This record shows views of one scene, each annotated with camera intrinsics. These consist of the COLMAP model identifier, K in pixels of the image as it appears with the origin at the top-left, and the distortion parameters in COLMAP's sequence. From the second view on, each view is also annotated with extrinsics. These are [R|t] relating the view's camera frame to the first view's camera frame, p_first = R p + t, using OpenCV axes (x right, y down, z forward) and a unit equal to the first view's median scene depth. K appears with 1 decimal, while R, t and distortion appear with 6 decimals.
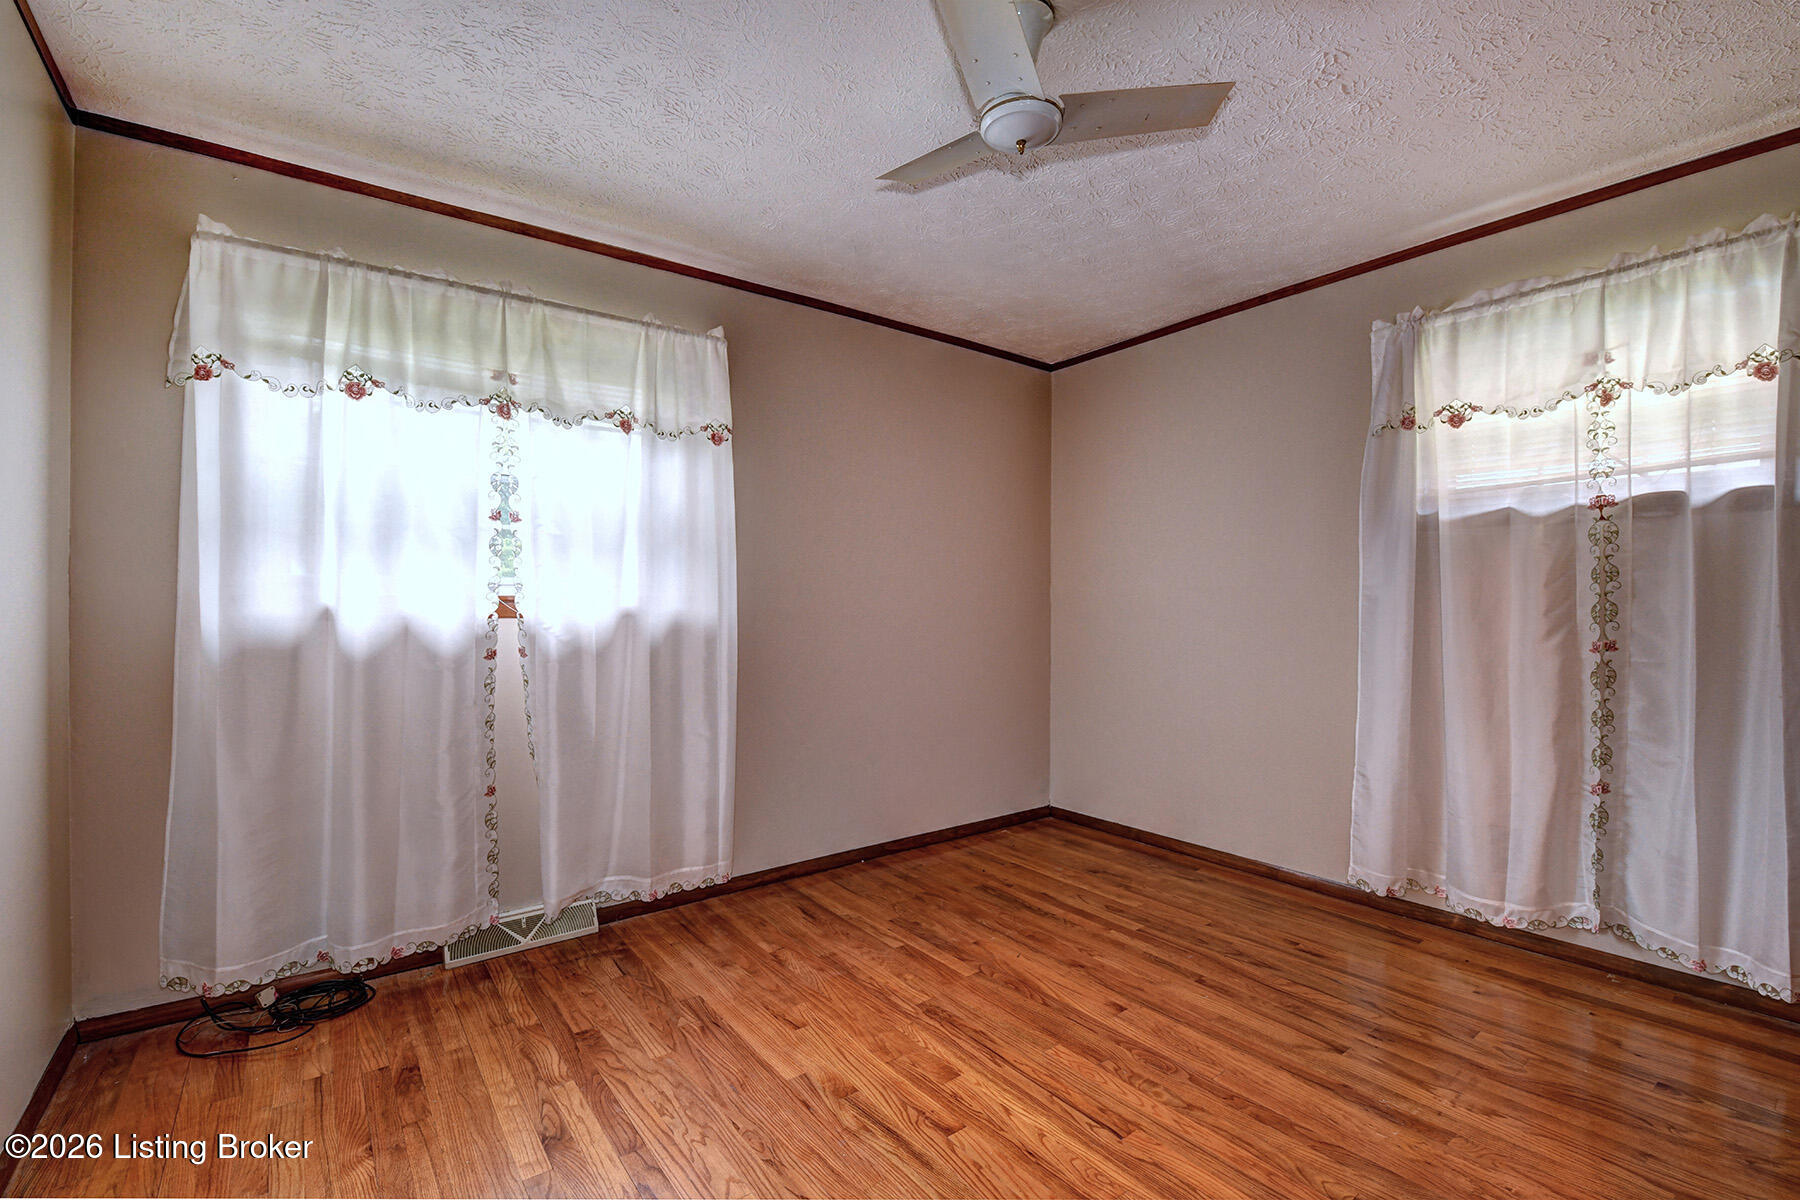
lens RADIAL K [[798.0, 0, 910.3], [0, 798.0, 602.4], [0, 0, 1]] dist [-0.004976, -0.008020]
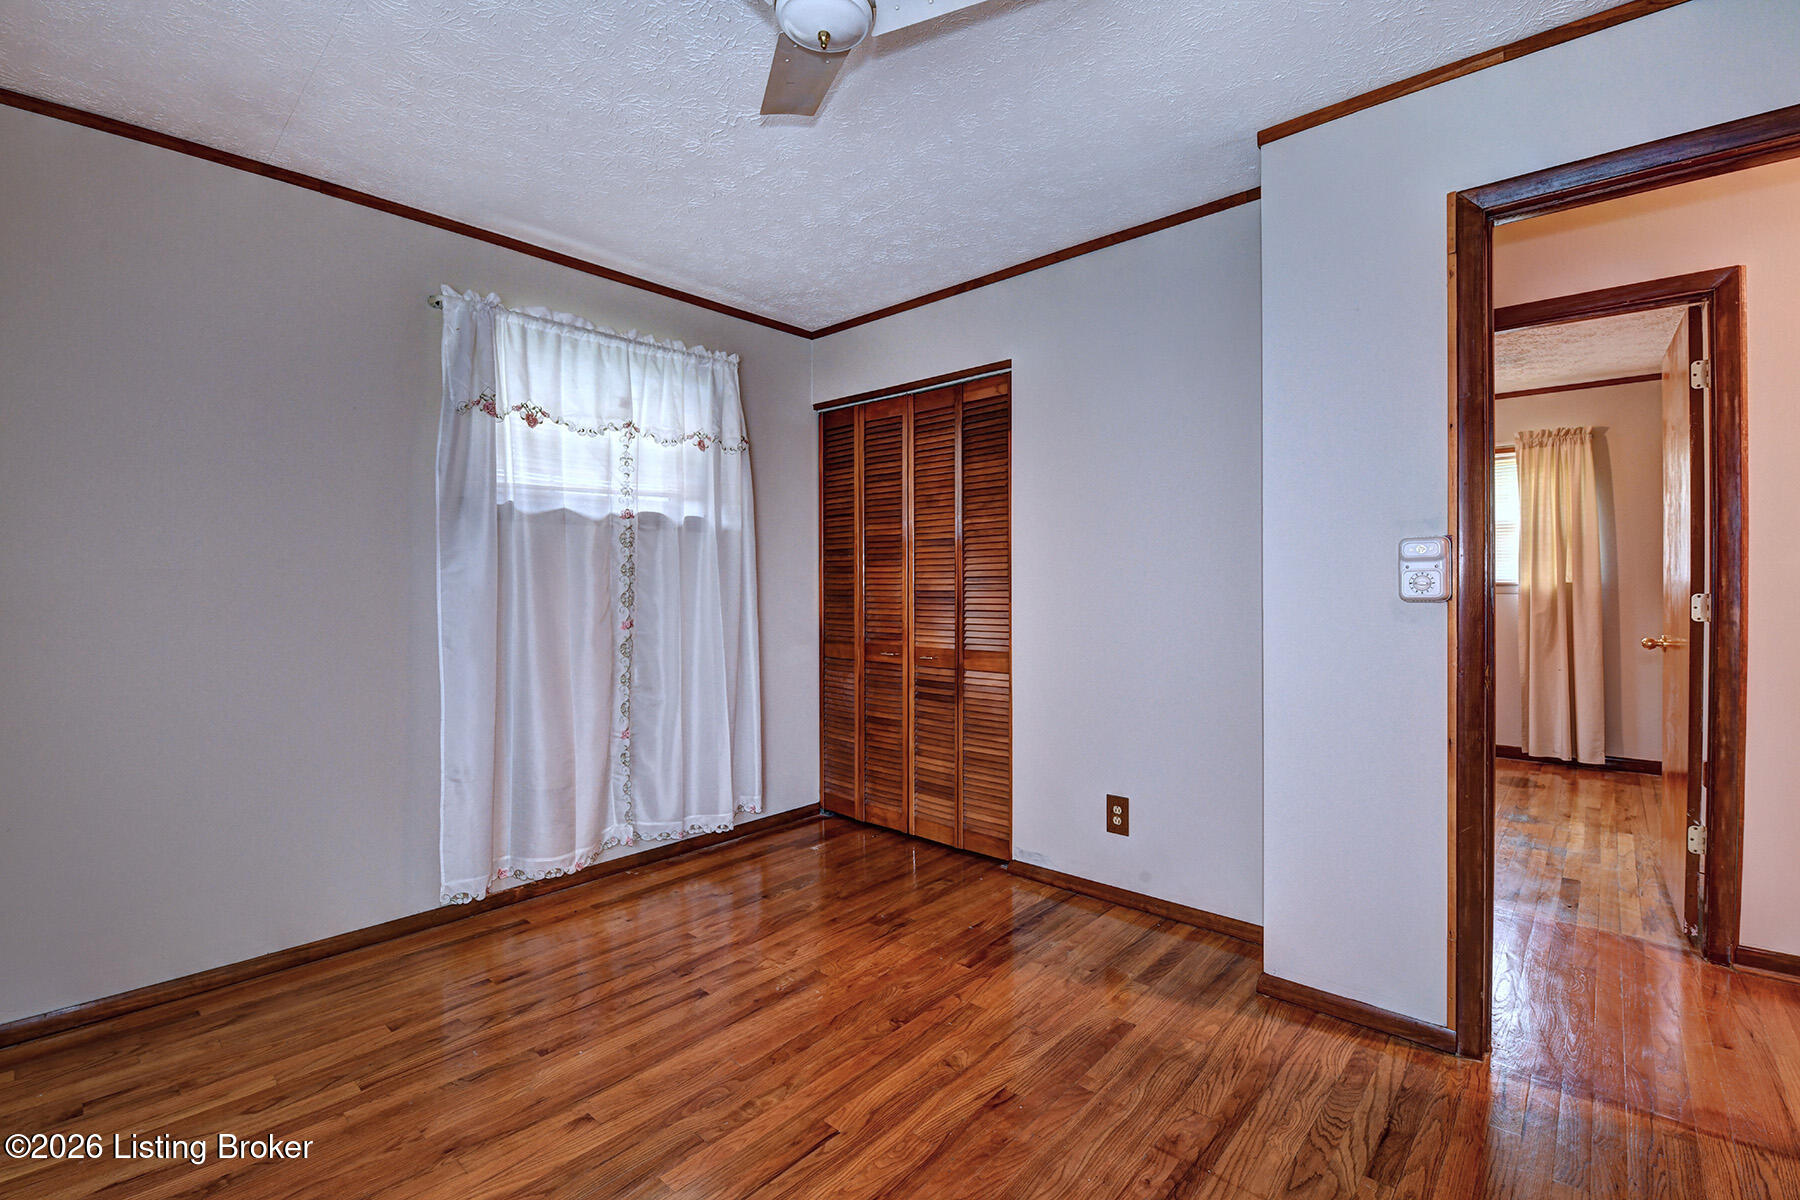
lens RADIAL K [[798.0, 0, 910.2], [0, 798.0, 598.3], [0, 0, 1]] dist [-0.004976, -0.008020]
pose [[-0.194486, -0.008642, 0.980867, -0.508759], [0.007033, 0.999923, 0.010204, 0.002662], [-0.980880, 0.008883, -0.194410, 0.786044]]
